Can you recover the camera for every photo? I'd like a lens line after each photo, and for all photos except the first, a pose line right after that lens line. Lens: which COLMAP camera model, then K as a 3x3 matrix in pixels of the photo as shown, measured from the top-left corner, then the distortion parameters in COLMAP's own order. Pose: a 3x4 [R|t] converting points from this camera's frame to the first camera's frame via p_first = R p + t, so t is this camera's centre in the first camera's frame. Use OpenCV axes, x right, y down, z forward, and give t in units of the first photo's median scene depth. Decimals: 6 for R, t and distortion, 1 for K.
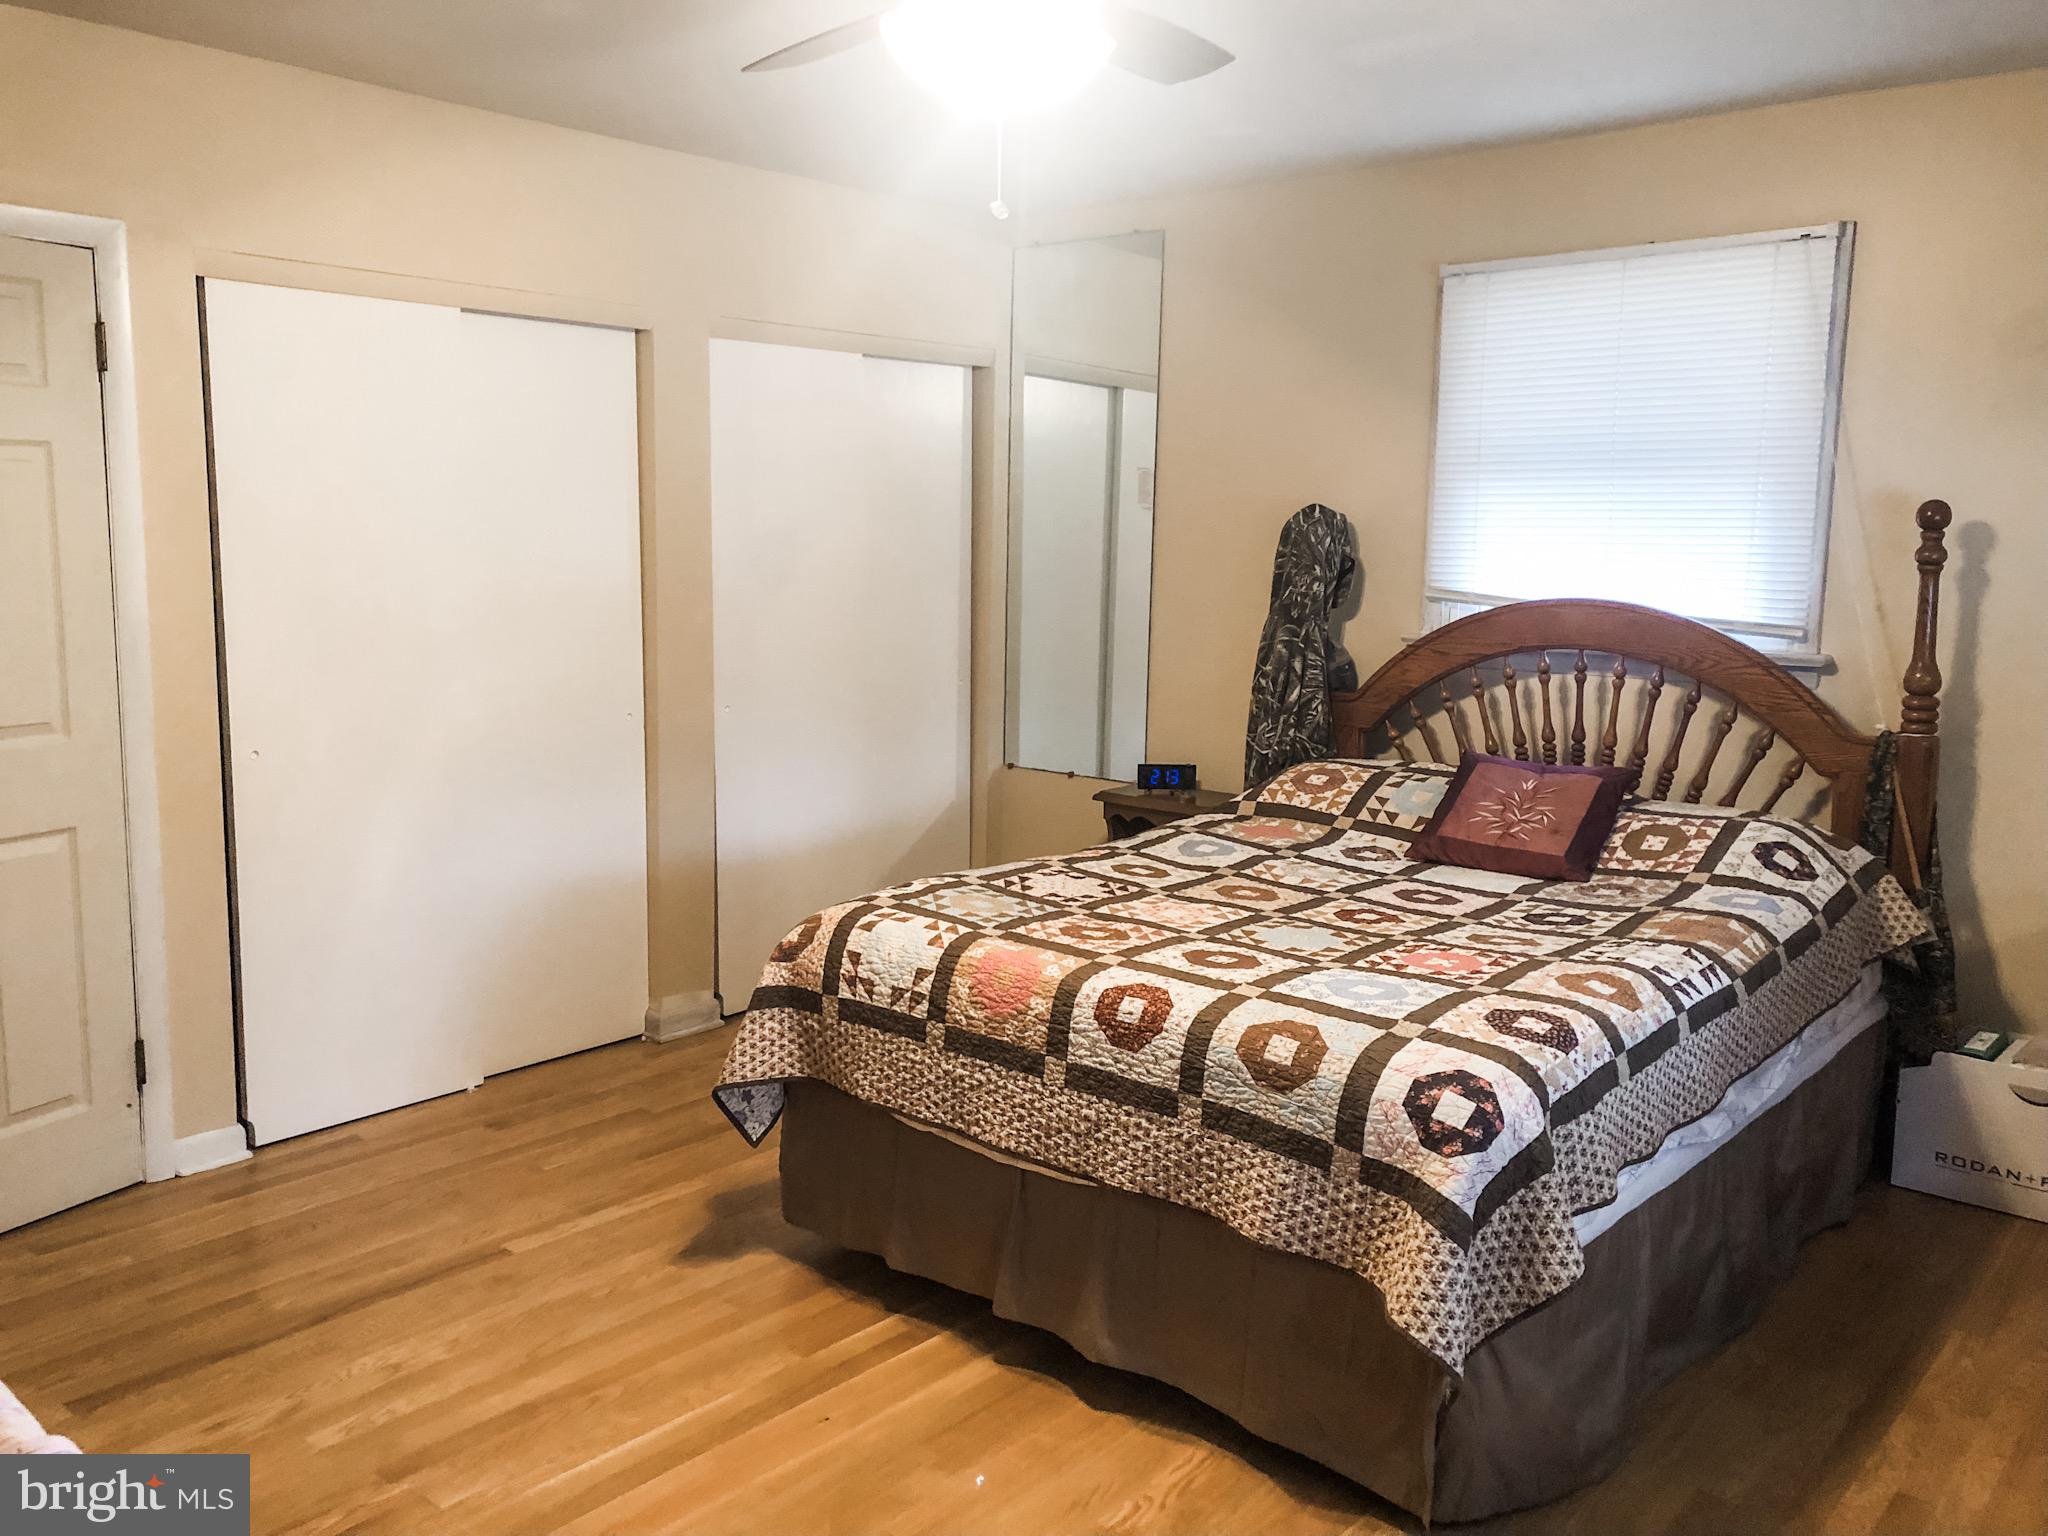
lens RADIAL K [[1654.2, 0, 1029.9], [0, 1654.2, 766.3], [0, 0, 1]] dist [0.016081, -0.027166]
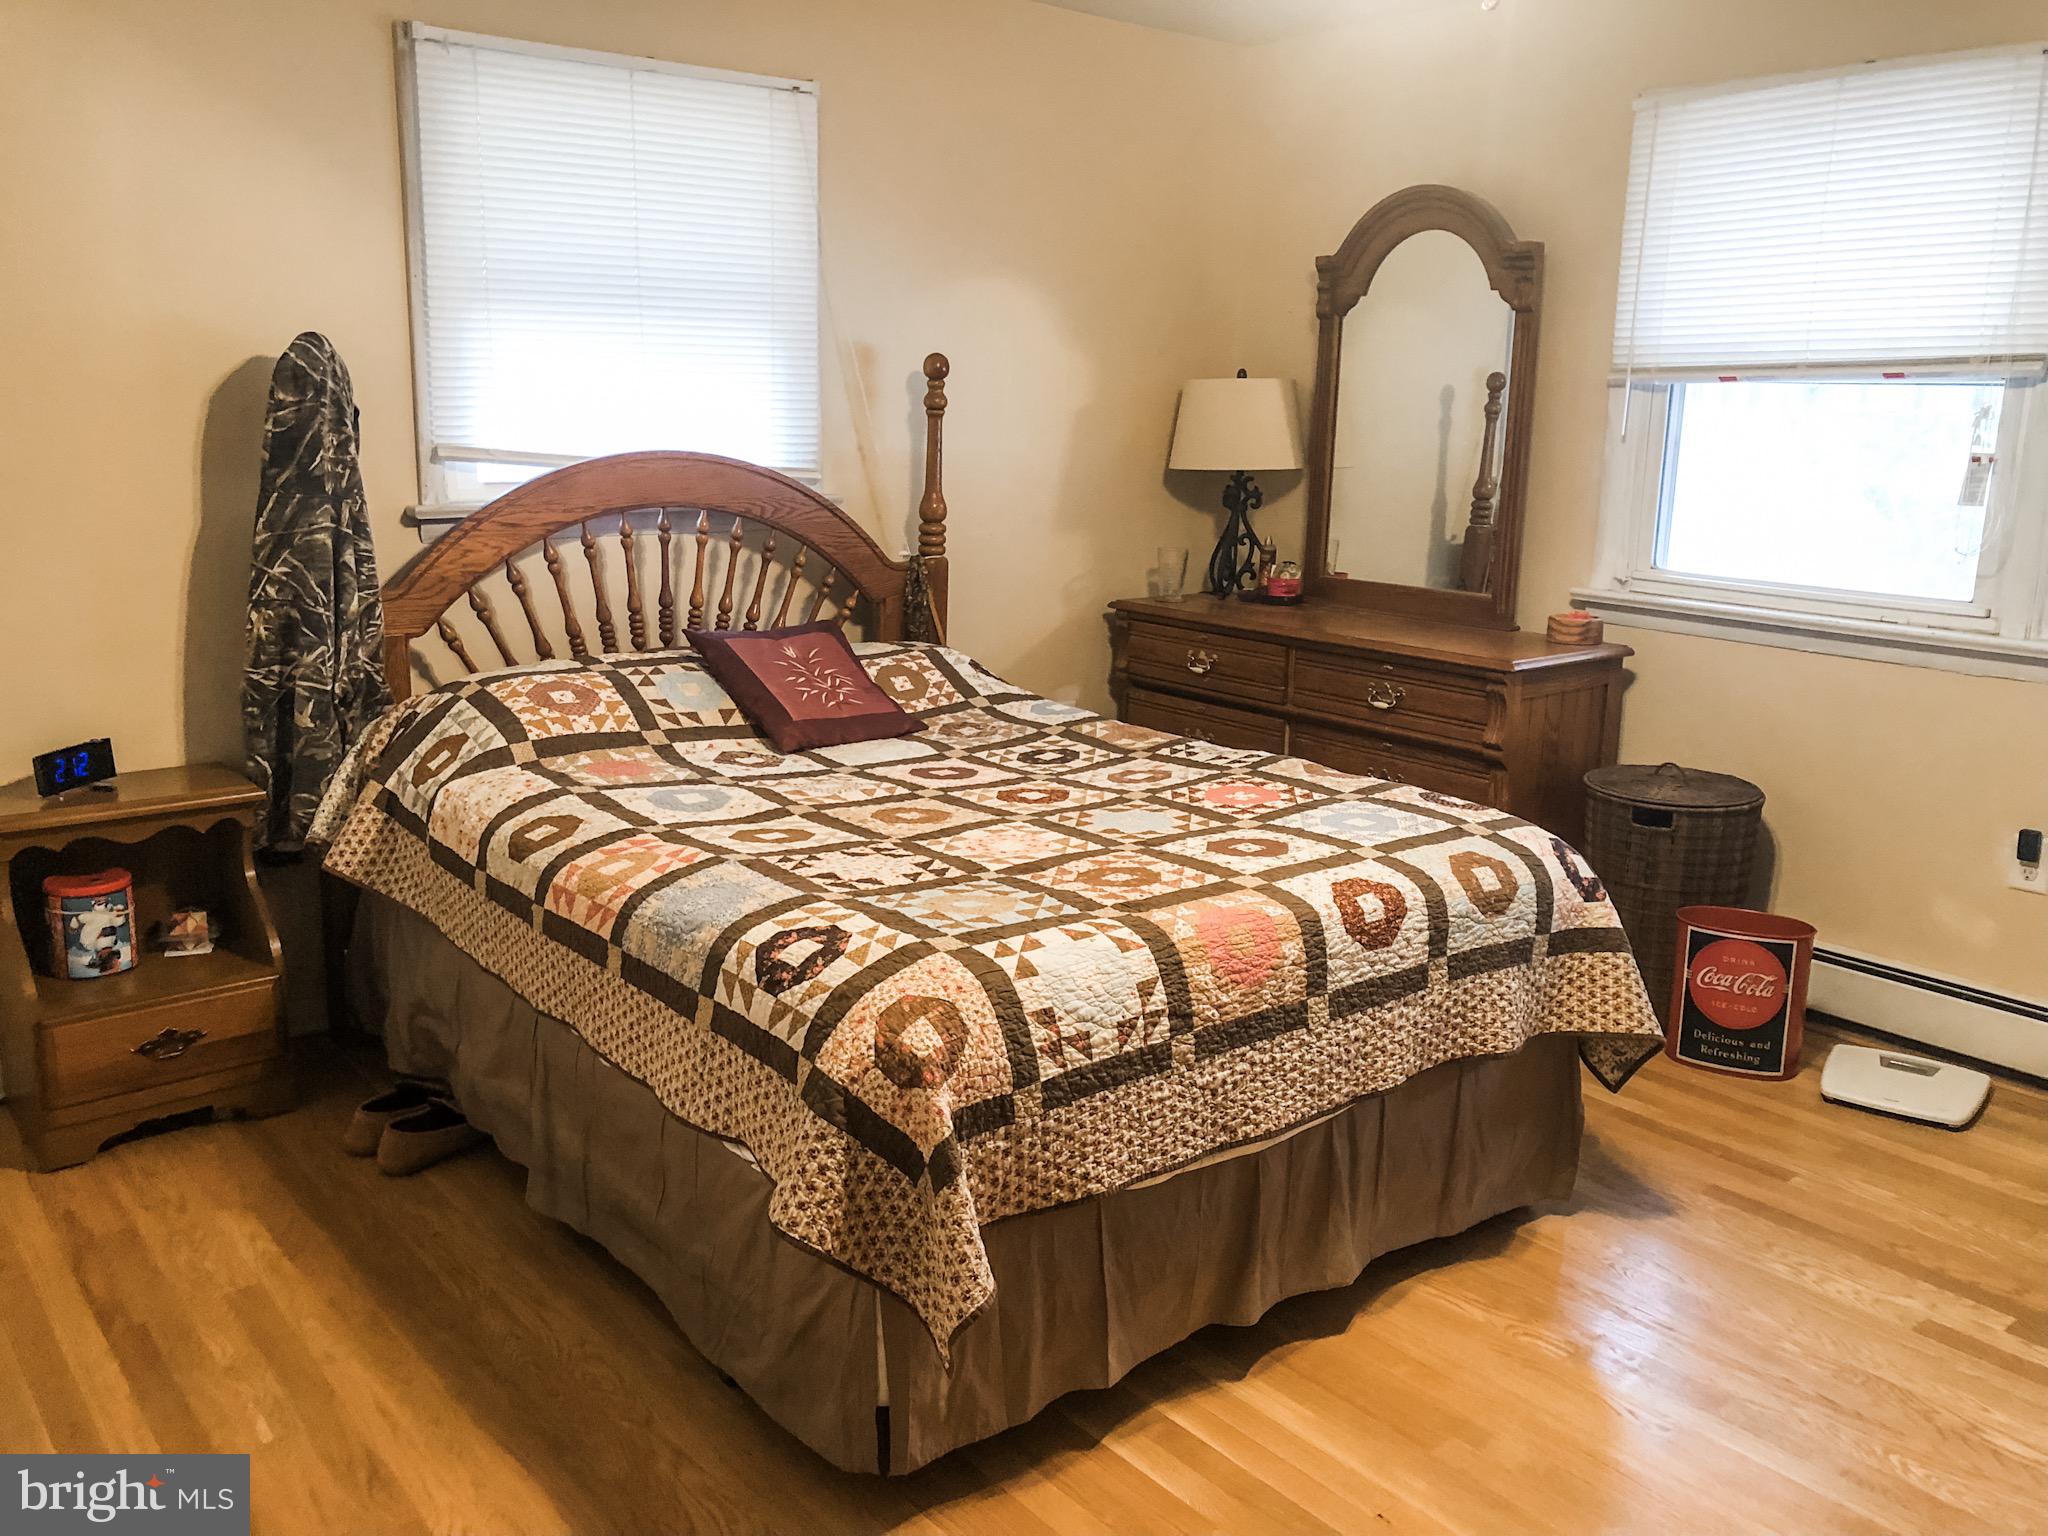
lens RADIAL K [[1654.2, 0, 979.1], [0, 1654.2, 767.9], [0, 0, 1]] dist [0.016081, -0.027166]
pose [[0.191184, -0.222977, 0.955892, -0.782198], [0.123657, 0.971568, 0.201901, -0.133274], [-0.973734, 0.079603, 0.213321, 0.916091]]
